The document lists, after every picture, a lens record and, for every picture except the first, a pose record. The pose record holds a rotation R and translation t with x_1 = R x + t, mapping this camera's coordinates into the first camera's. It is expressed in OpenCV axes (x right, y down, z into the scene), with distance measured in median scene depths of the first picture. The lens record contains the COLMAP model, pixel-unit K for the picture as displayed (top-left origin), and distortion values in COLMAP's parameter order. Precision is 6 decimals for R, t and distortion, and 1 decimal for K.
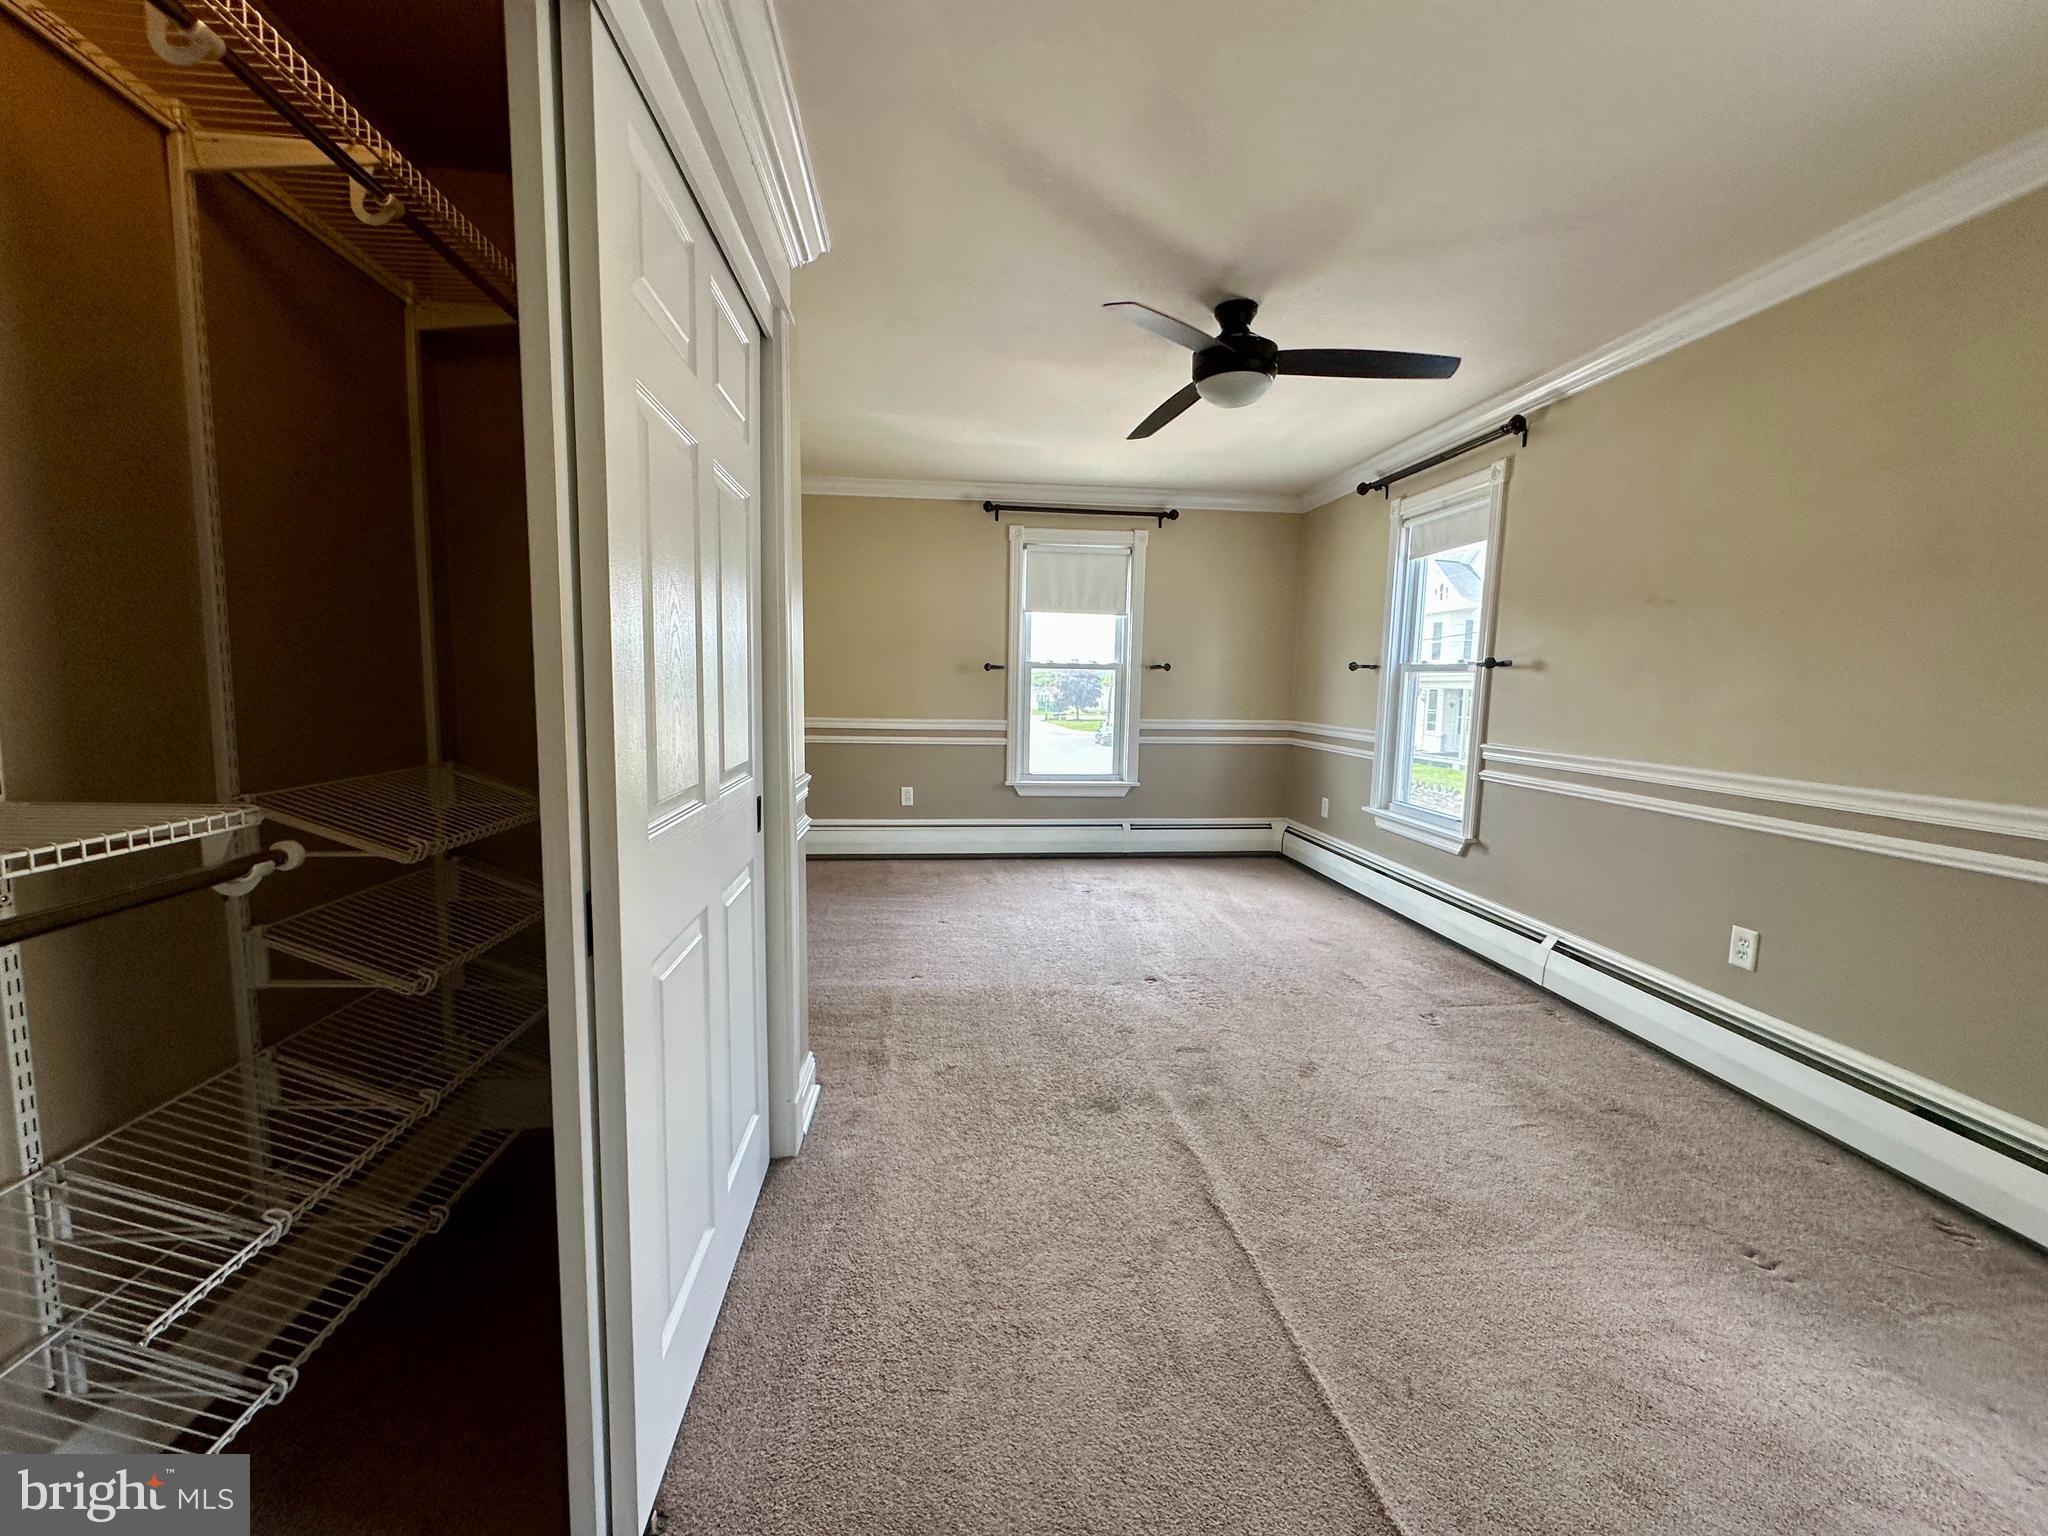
lens RADIAL K [[822.6, 0, 1021.5], [0, 822.6, 769.3], [0, 0, 1]] dist [-0.004854, 0.000947]
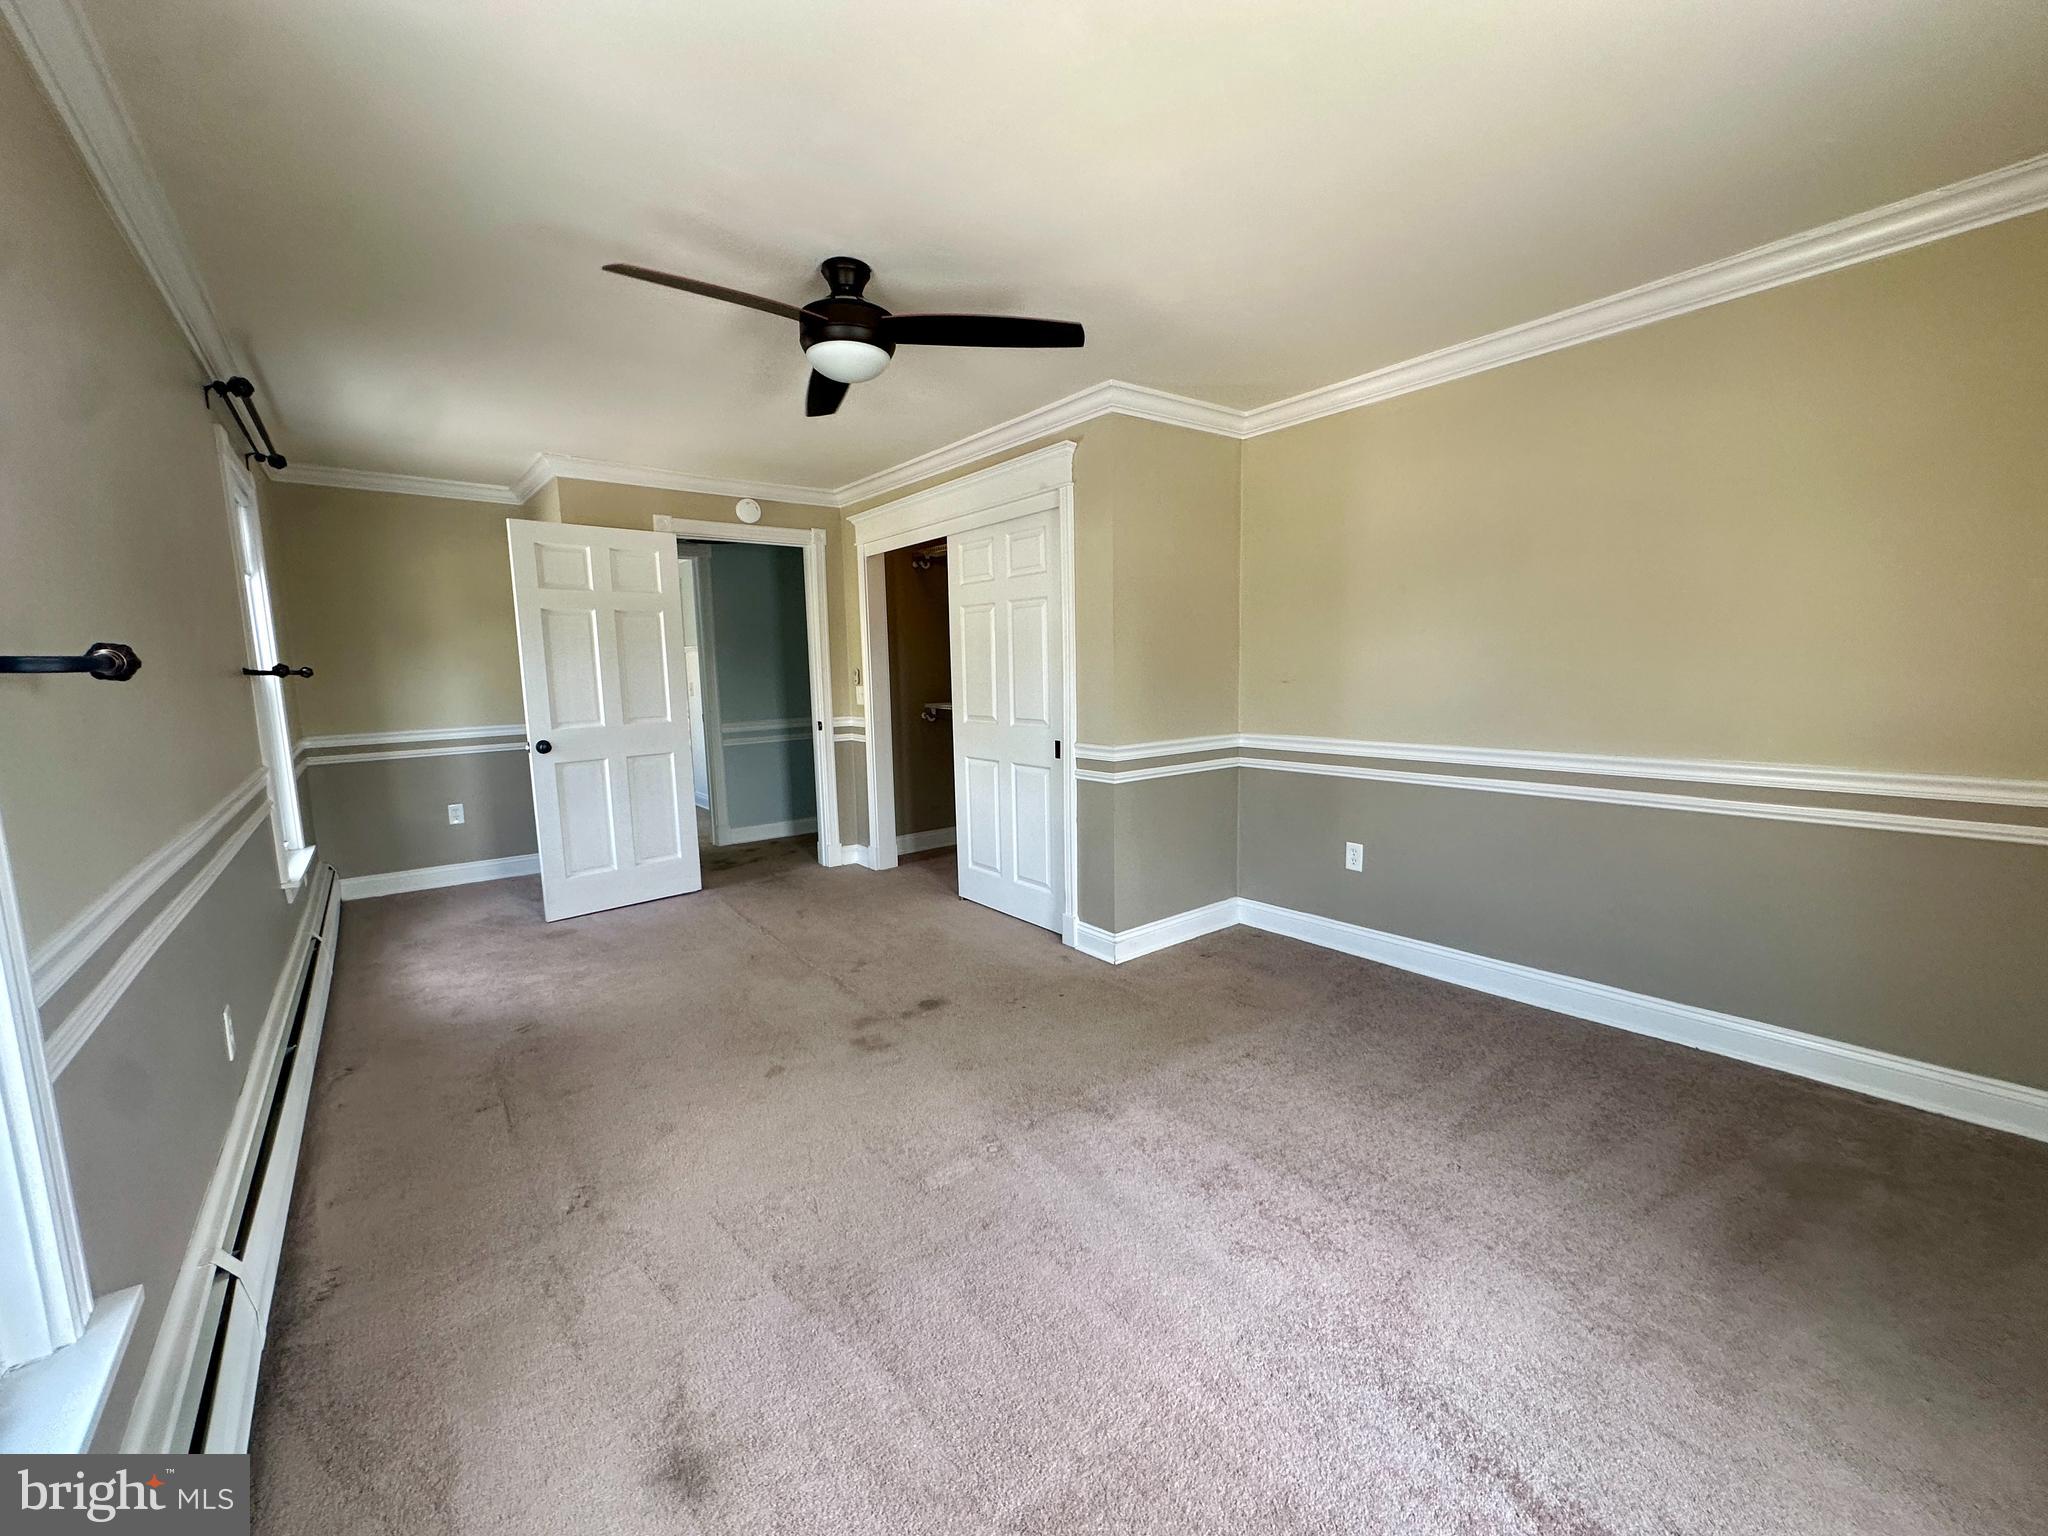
lens RADIAL K [[822.6, 0, 1021.5], [0, 822.6, 769.3], [0, 0, 1]] dist [-0.004854, 0.000947]
pose [[-0.846815, 0.068388, -0.527472, 0.299465], [-0.052096, 0.976267, 0.210212, -0.116982], [0.529330, 0.205490, -0.823155, 0.959706]]
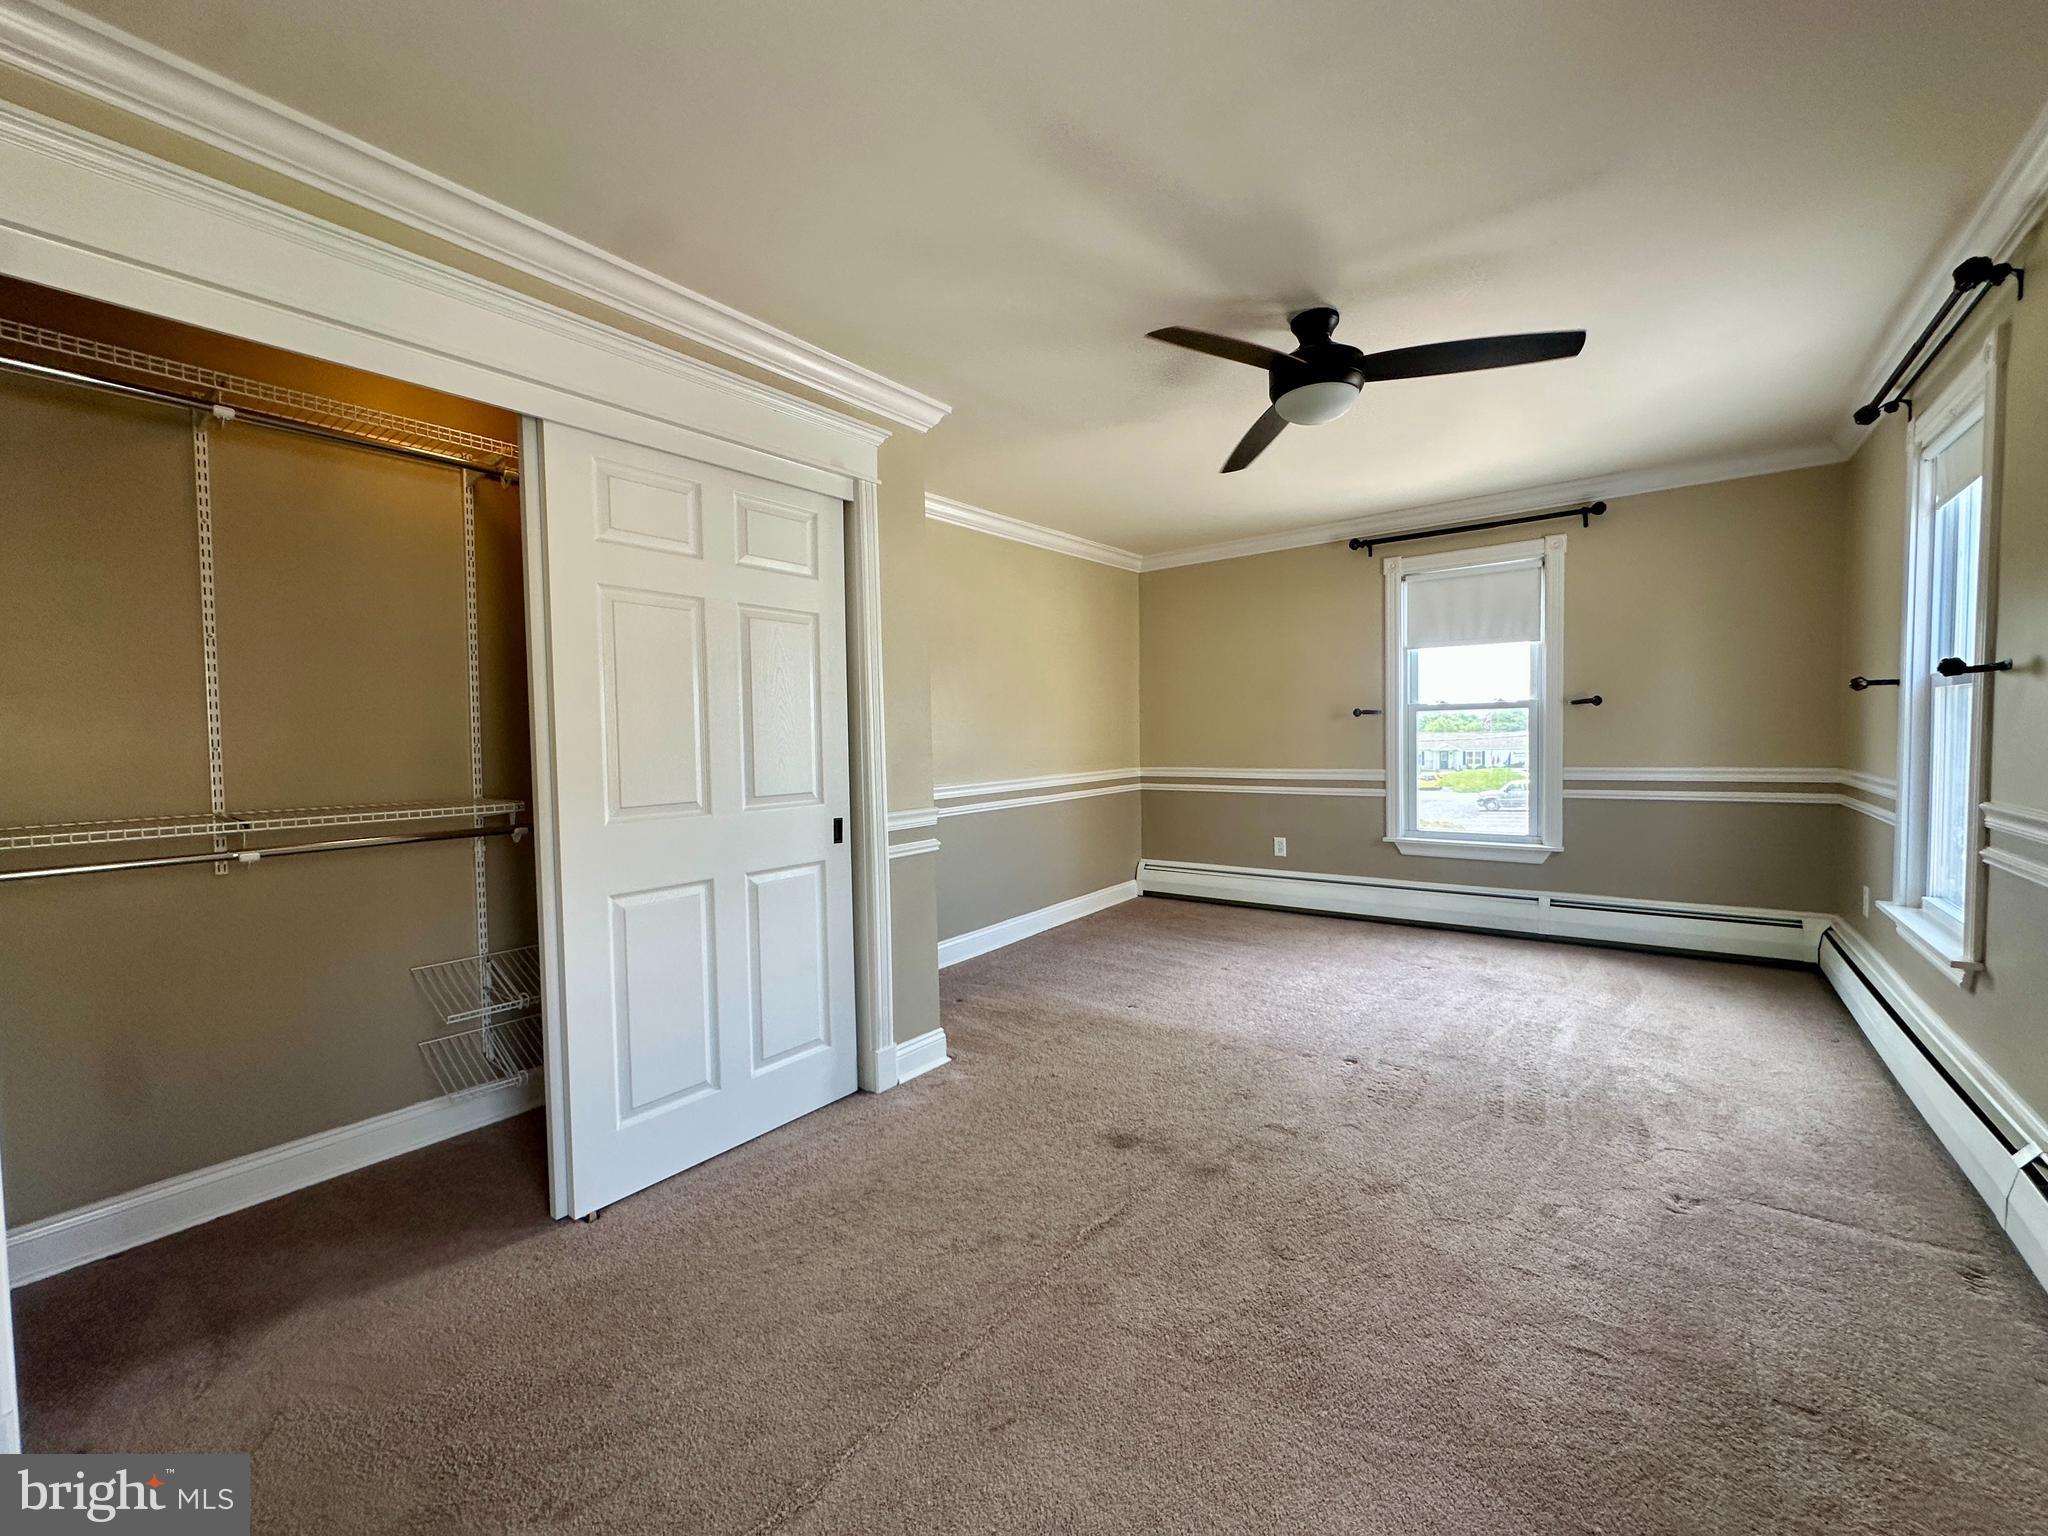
lens RADIAL K [[822.6, 0, 1021.5], [0, 822.6, 769.3], [0, 0, 1]] dist [-0.004854, 0.000947]
pose [[0.724125, -0.005188, -0.689650, 0.326299], [-0.040698, 0.997908, -0.050240, 0.002102], [0.688467, 0.064447, 0.722398, 0.067078]]
